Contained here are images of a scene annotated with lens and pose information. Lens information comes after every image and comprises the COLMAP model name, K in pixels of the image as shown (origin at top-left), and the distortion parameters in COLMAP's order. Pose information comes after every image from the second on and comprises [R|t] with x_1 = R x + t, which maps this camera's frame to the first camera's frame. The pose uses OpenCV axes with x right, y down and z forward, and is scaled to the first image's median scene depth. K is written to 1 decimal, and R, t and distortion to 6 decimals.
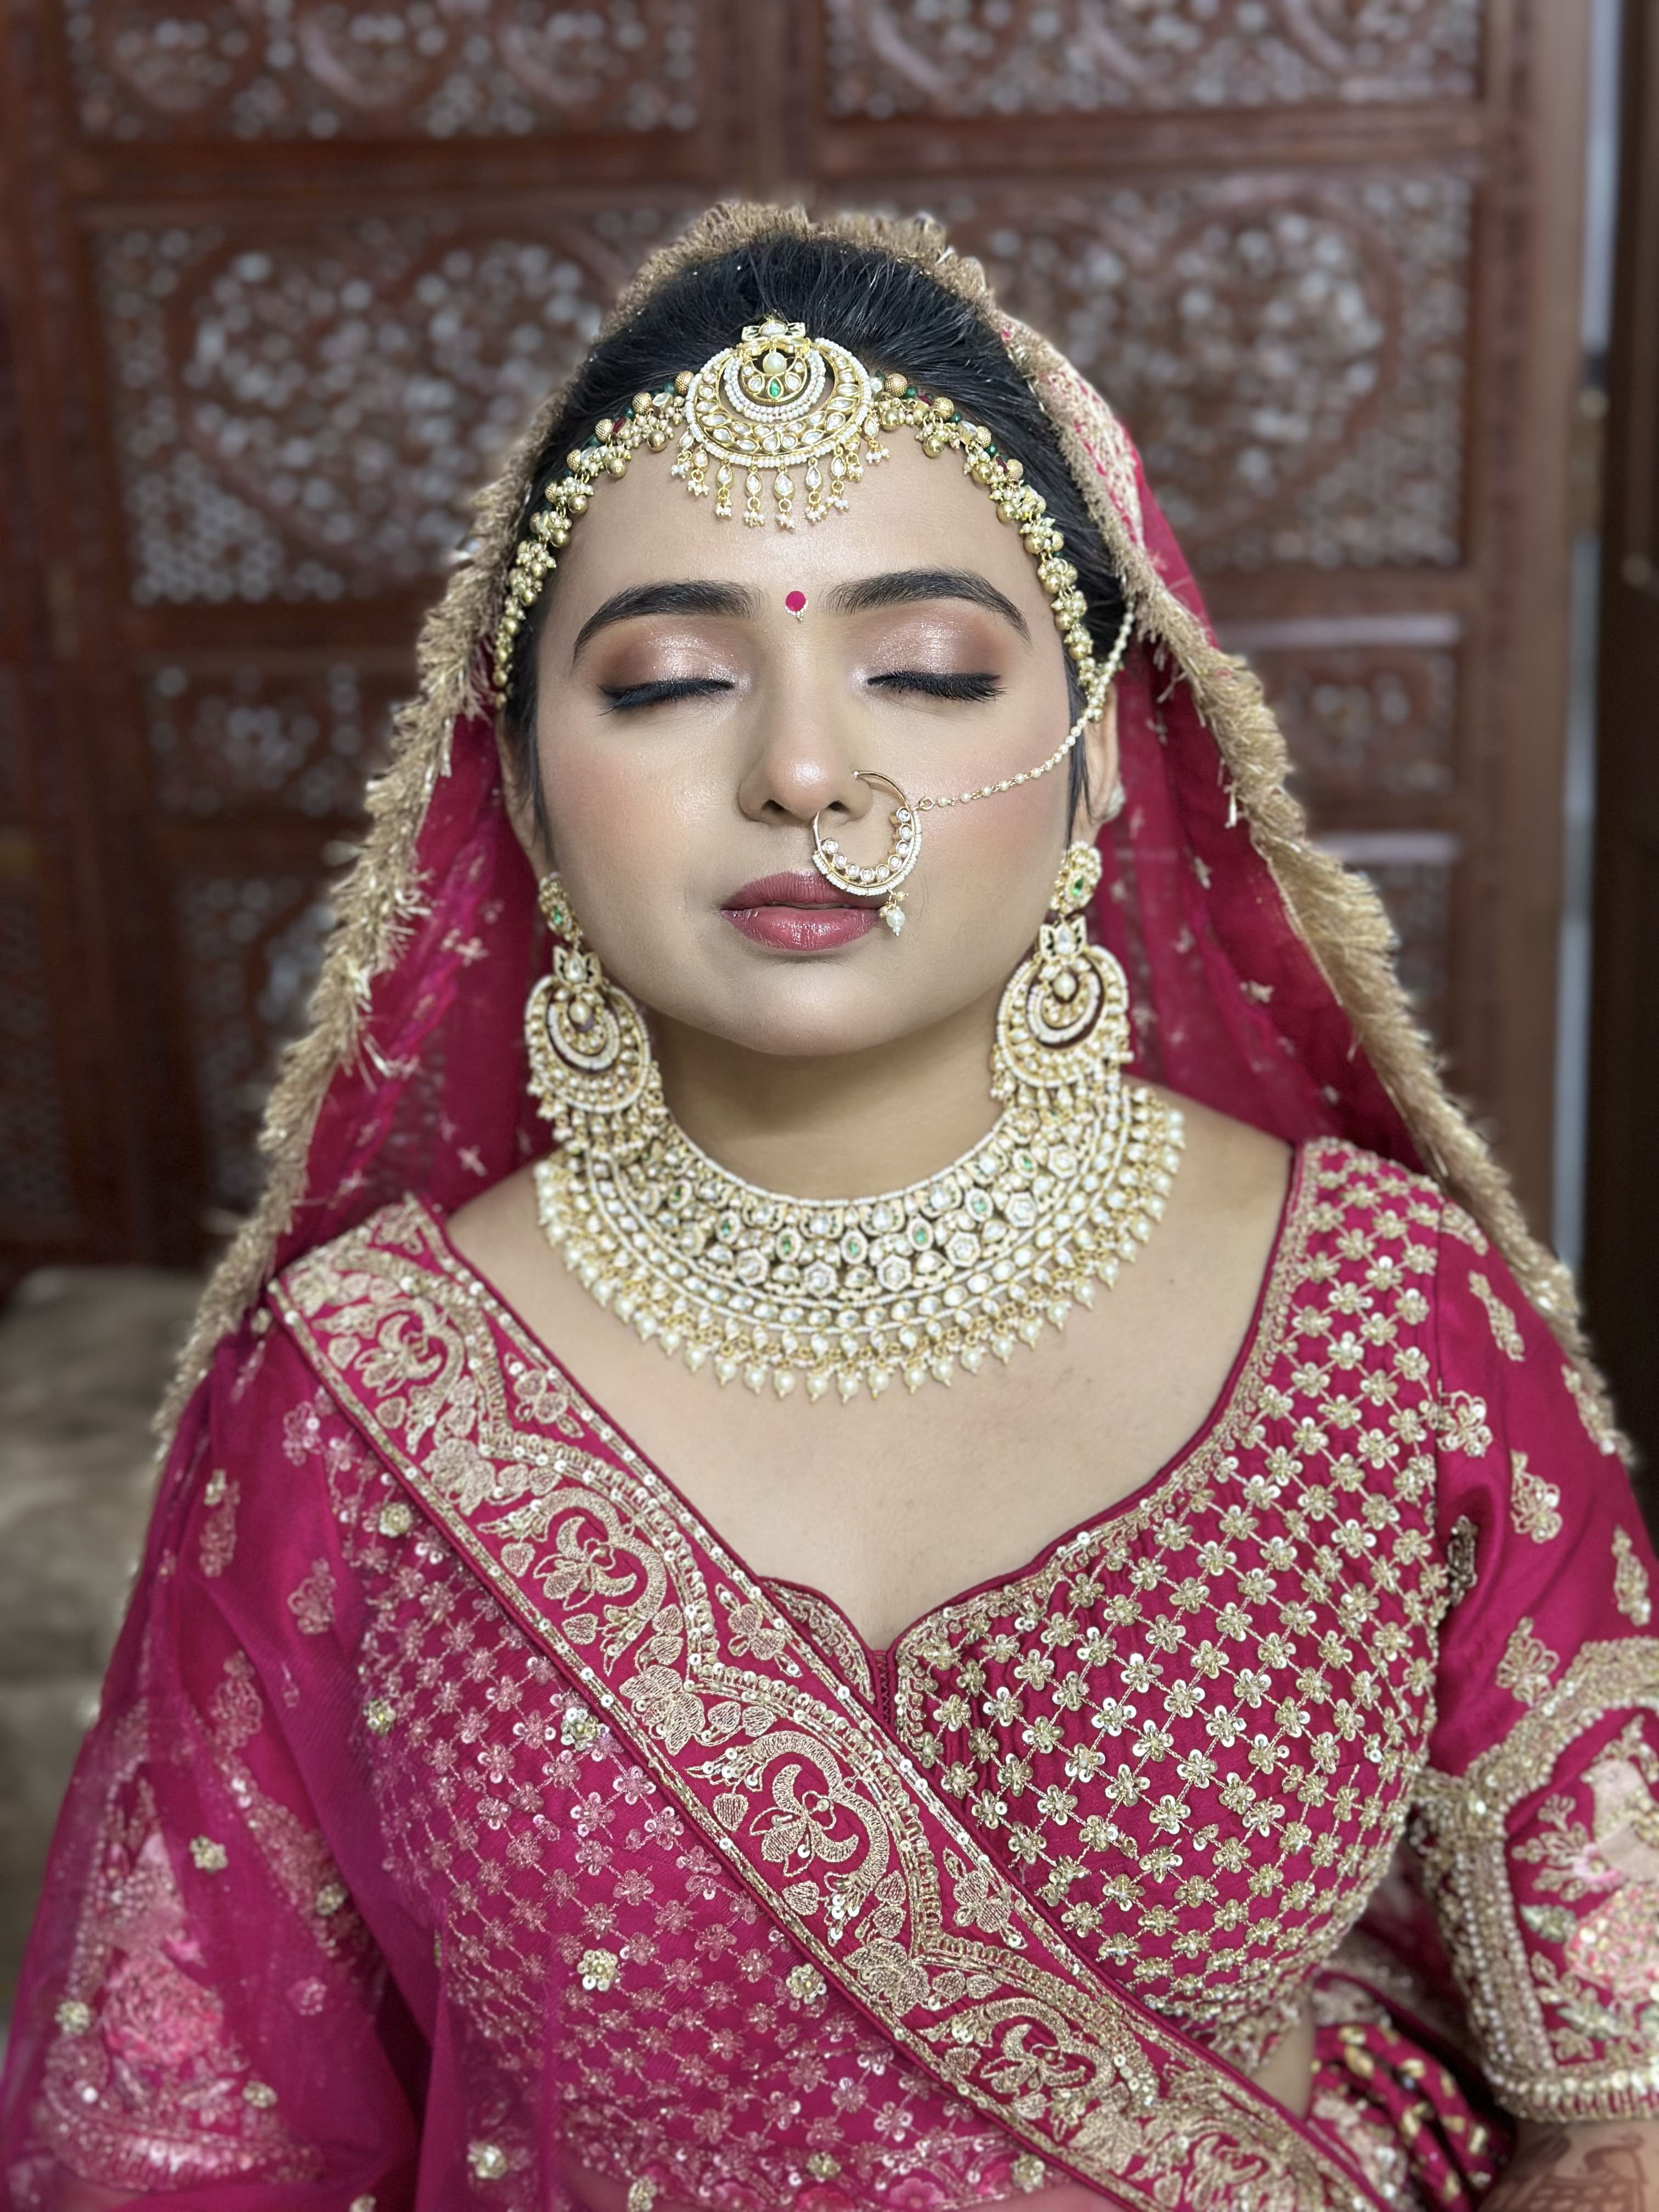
lens RADIAL K [[3320.9, 0, 691.8], [0, 3320.9, 1105.4], [0, 0, 1]] dist [0.040535, 0.154828]
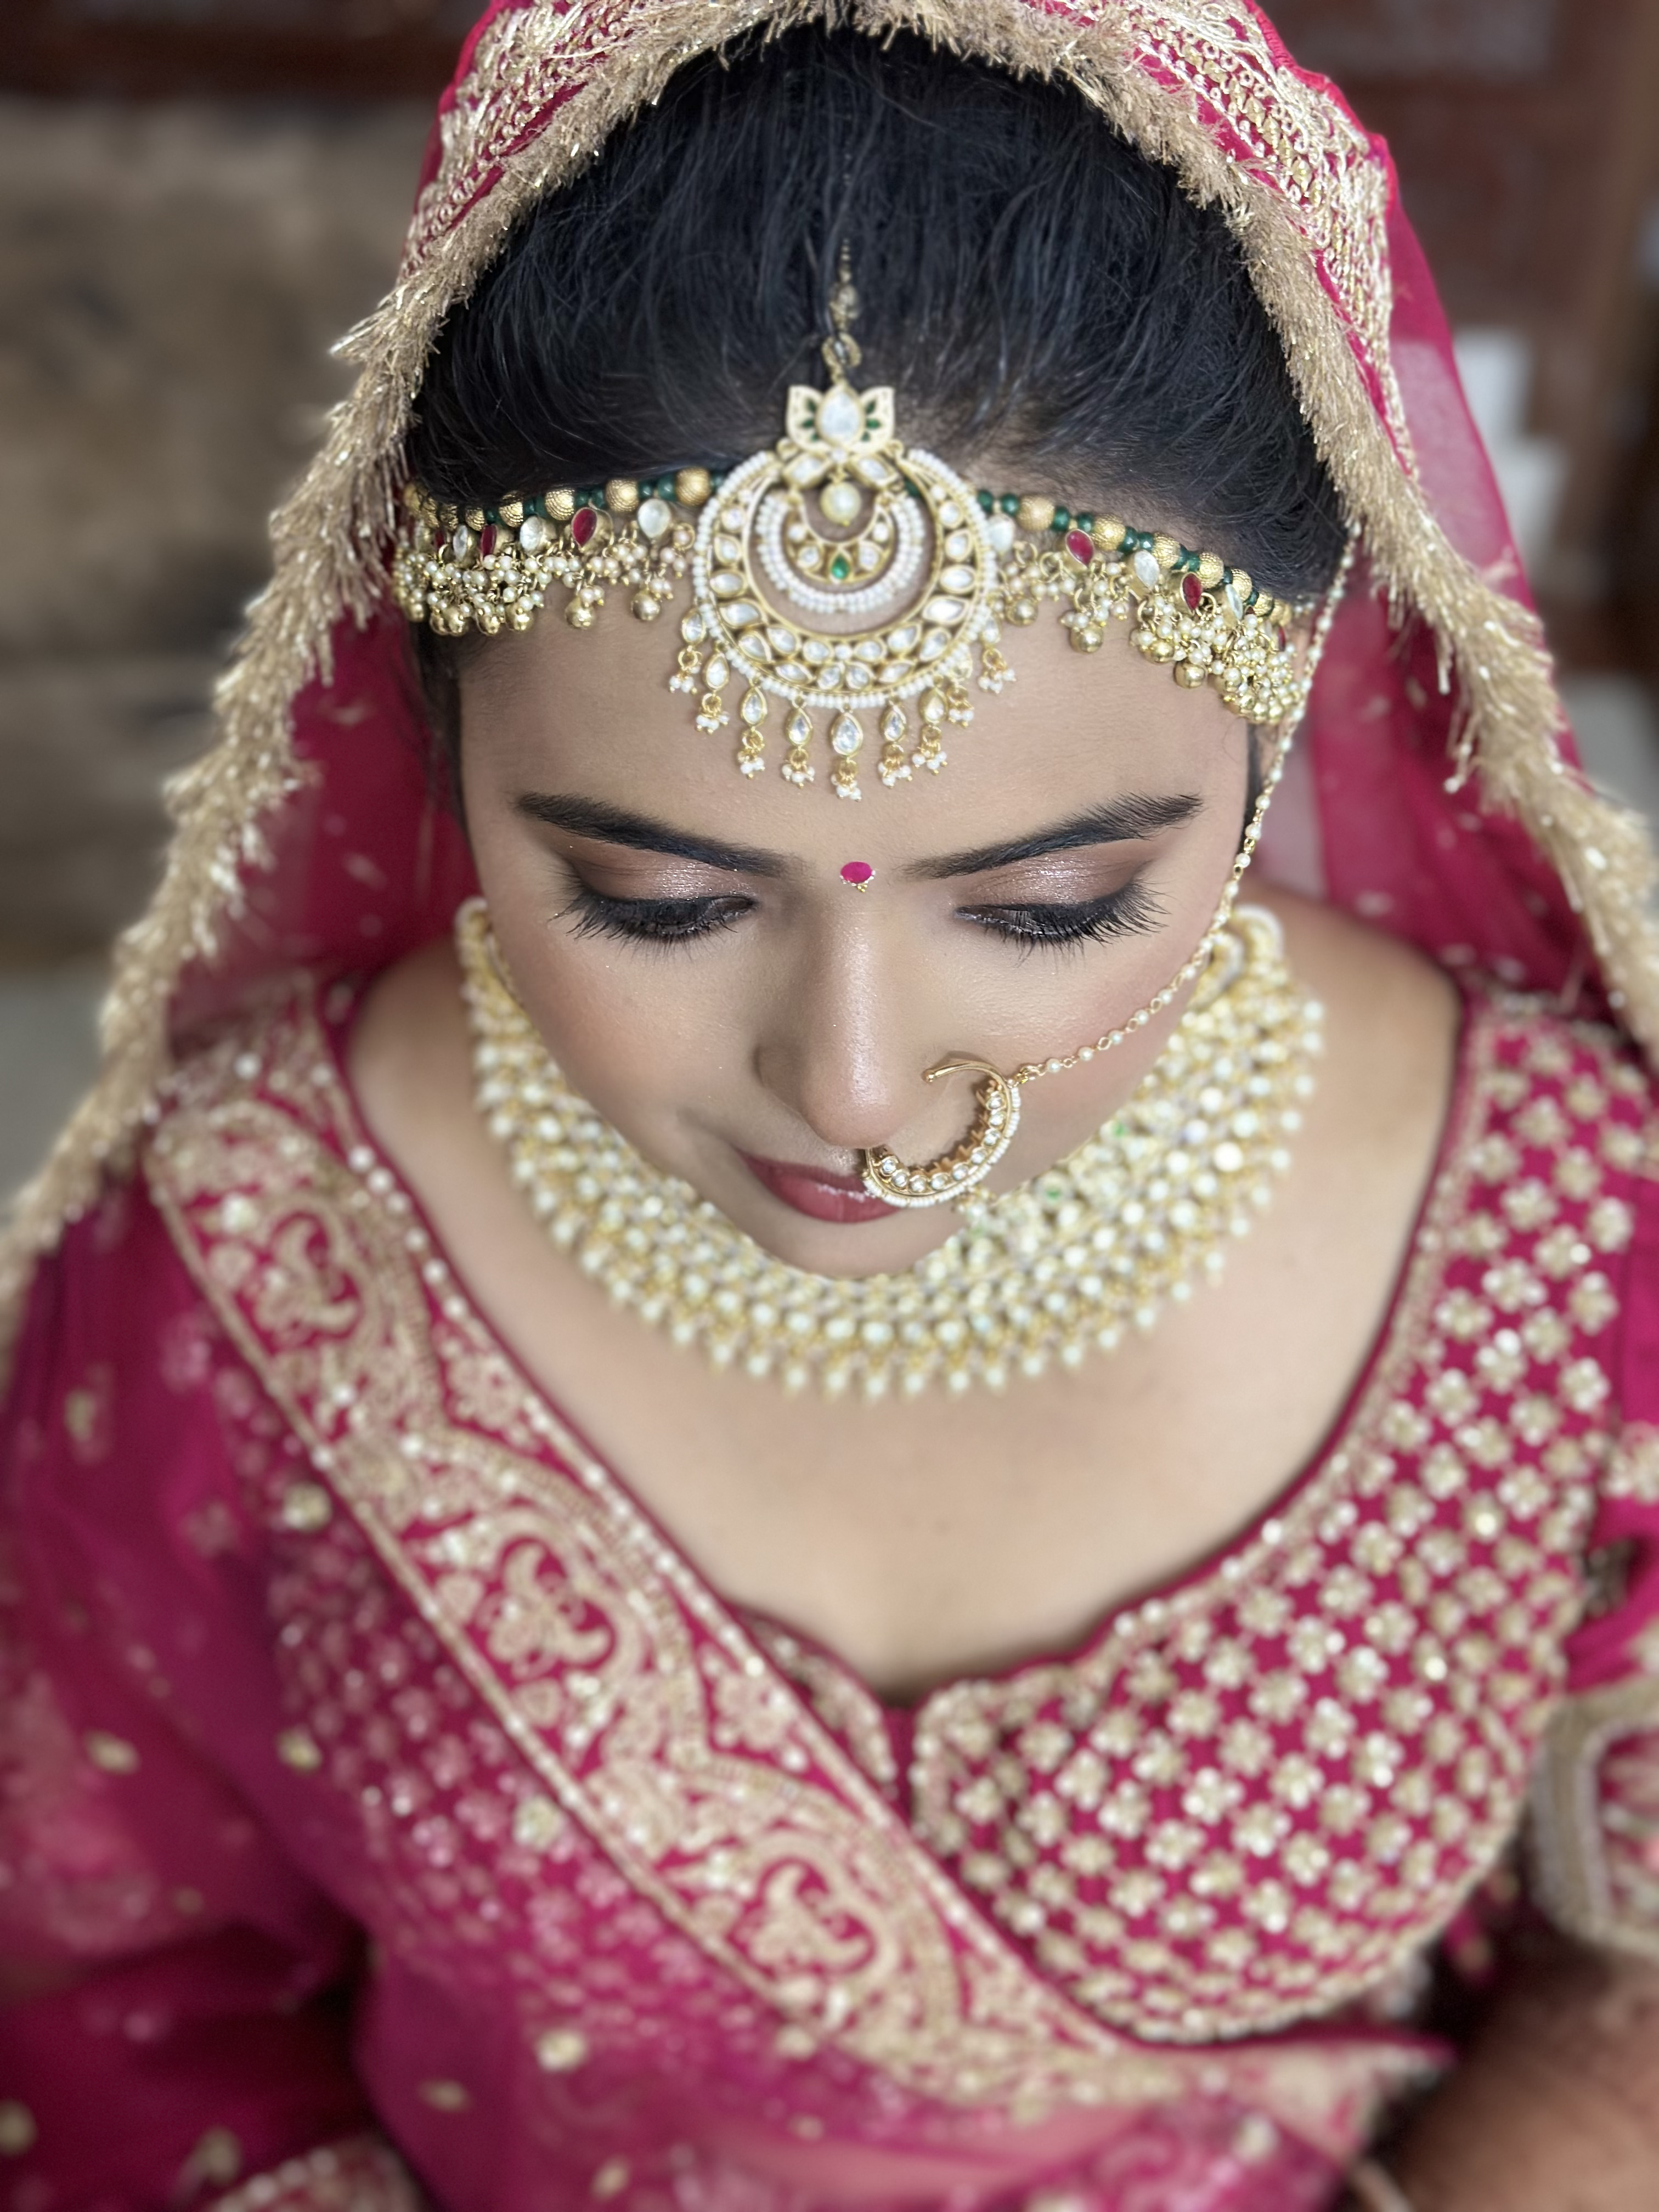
lens RADIAL K [[3320.9, 0, 691.8], [0, 3320.9, 1105.4], [0, 0, 1]] dist [0.040535, 0.154828]
pose [[0.999739, 0.003017, 0.022659, -0.014424], [-0.014351, 0.854384, 0.519444, -0.397006], [-0.017792, -0.519634, 0.854204, 0.367570]]
